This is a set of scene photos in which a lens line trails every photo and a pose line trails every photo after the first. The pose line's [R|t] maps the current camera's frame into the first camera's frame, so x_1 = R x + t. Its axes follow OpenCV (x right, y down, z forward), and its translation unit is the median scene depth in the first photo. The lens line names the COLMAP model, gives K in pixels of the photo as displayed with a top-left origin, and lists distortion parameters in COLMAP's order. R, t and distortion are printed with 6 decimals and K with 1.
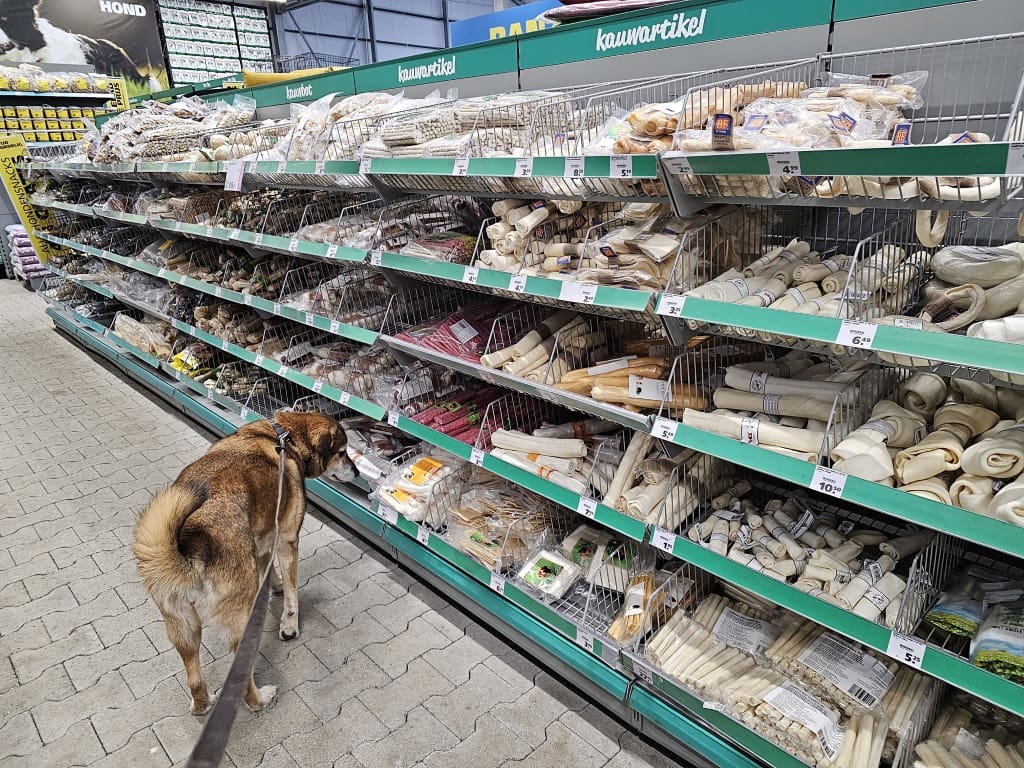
lens RADIAL K [[692.3, 0, 524.2], [0, 692.3, 386.0], [0, 0, 1]] dist [0.073125, -0.048054]
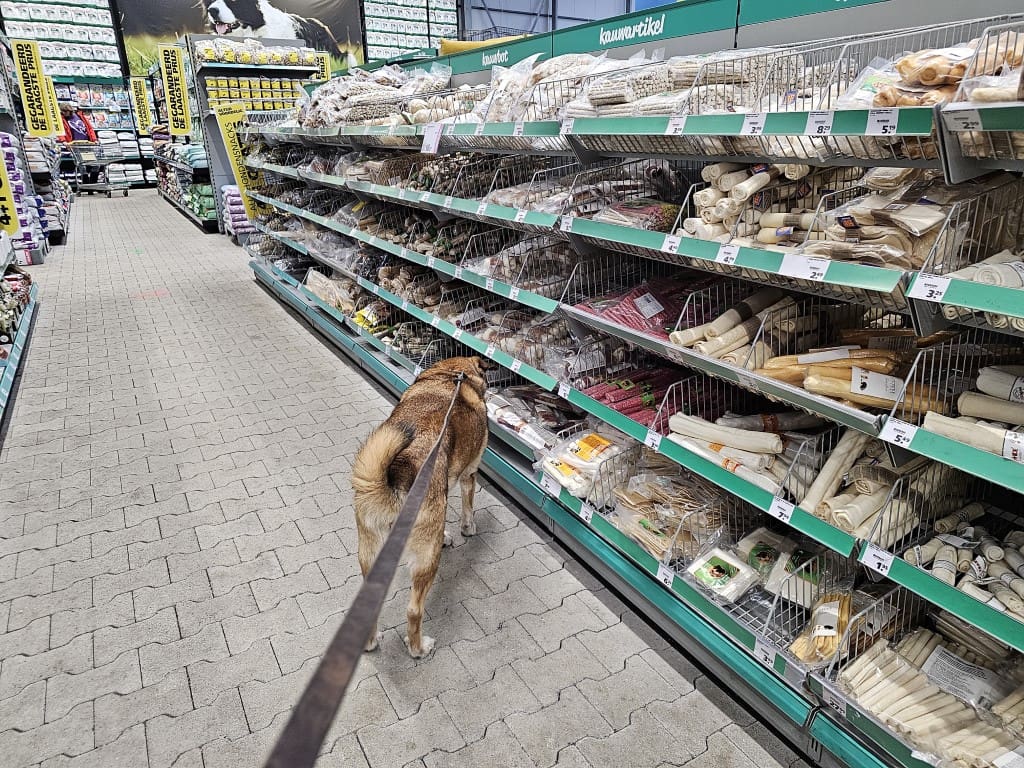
lens RADIAL K [[690.4, 0, 522.1], [0, 690.4, 384.0], [0, 0, 1]] dist [0.092643, -0.089608]
pose [[0.974248, 0.099682, -0.202251, -0.058287], [-0.094857, 0.994929, 0.033434, 0.012688], [0.204558, -0.013388, 0.978763, 0.040083]]
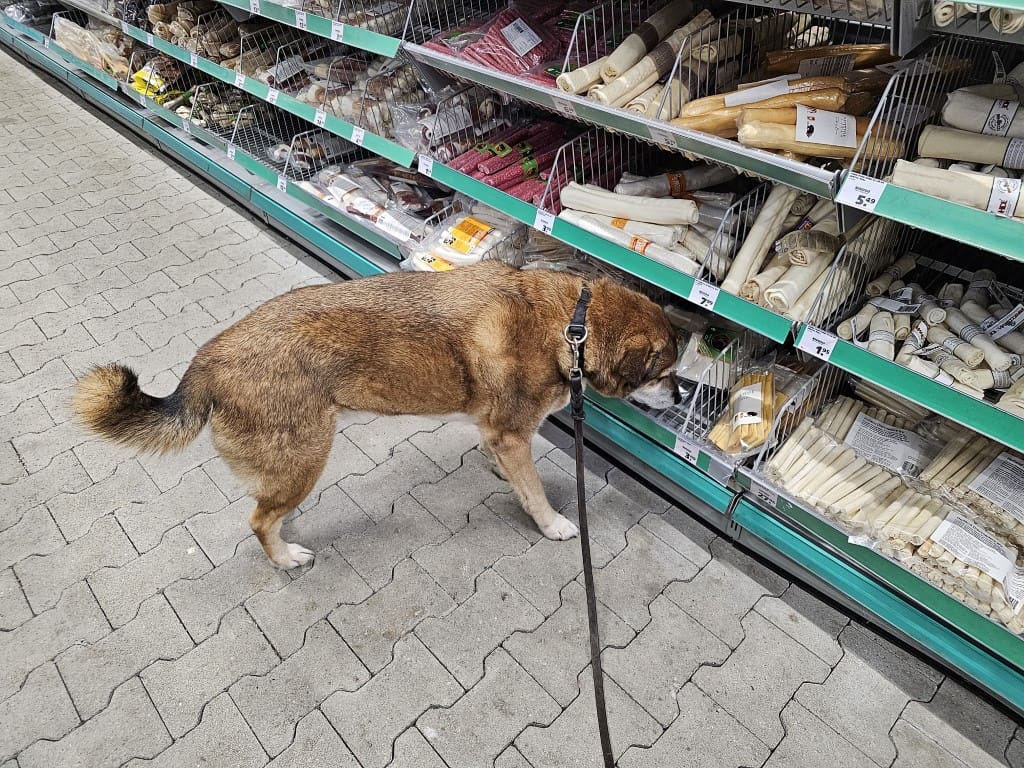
lens RADIAL K [[694.9, 0, 523.1], [0, 694.9, 384.7], [0, 0, 1]] dist [0.057245, -0.047190]
pose [[0.999976, 0.006943, 0.000523, -0.090050], [-0.006673, 0.934202, 0.356681, -0.003501], [0.001988, -0.356676, 0.934226, 0.212282]]
